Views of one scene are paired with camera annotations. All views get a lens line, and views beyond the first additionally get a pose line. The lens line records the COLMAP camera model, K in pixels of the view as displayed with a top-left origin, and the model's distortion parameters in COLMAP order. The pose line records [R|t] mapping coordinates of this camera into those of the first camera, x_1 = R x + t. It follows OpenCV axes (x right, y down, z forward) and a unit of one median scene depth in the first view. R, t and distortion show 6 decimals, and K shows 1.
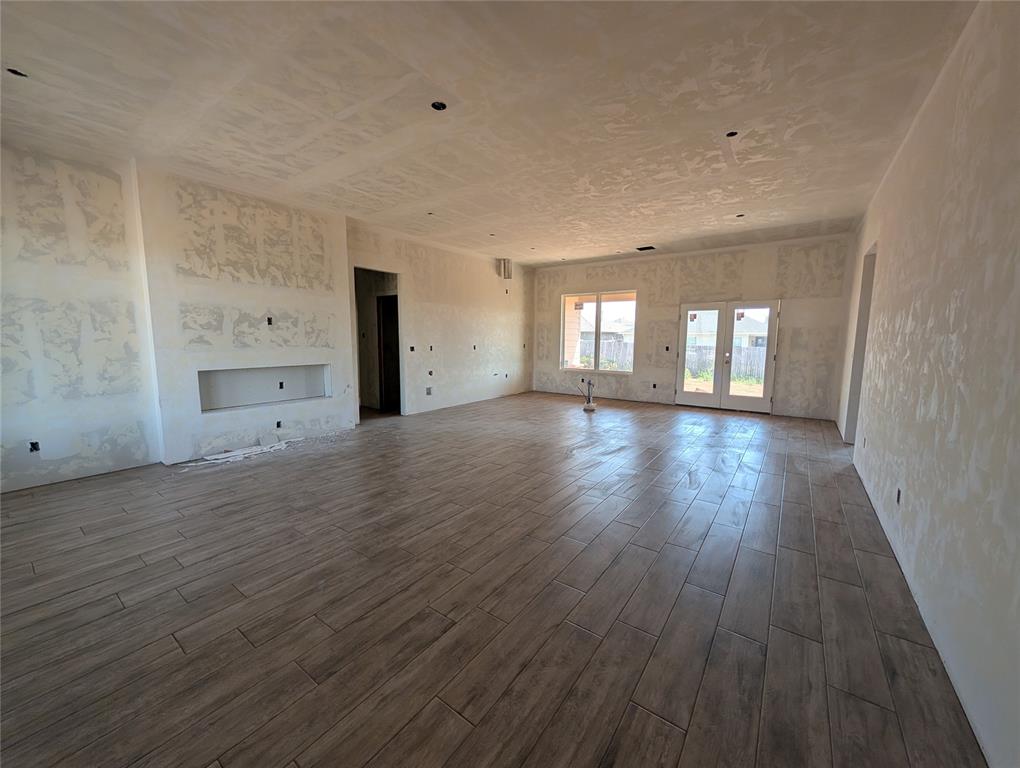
lens RADIAL K [[392.4, 0, 508.9], [0, 392.4, 384.3], [0, 0, 1]] dist [0.001227, -0.000735]
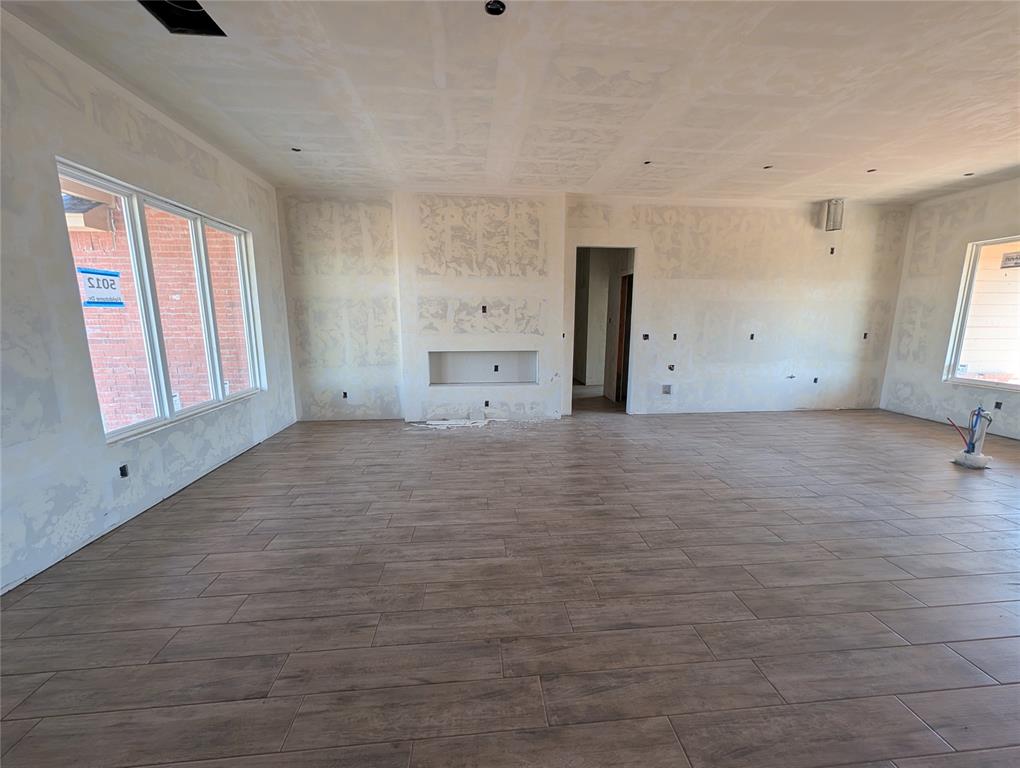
lens RADIAL K [[392.4, 0, 509.9], [0, 392.4, 384.7], [0, 0, 1]] dist [0.001227, -0.000735]
pose [[0.661721, 0.118280, -0.740361, 0.294356], [-0.085073, 0.992945, 0.082596, -0.052086], [0.744908, 0.008329, 0.667115, 0.349862]]
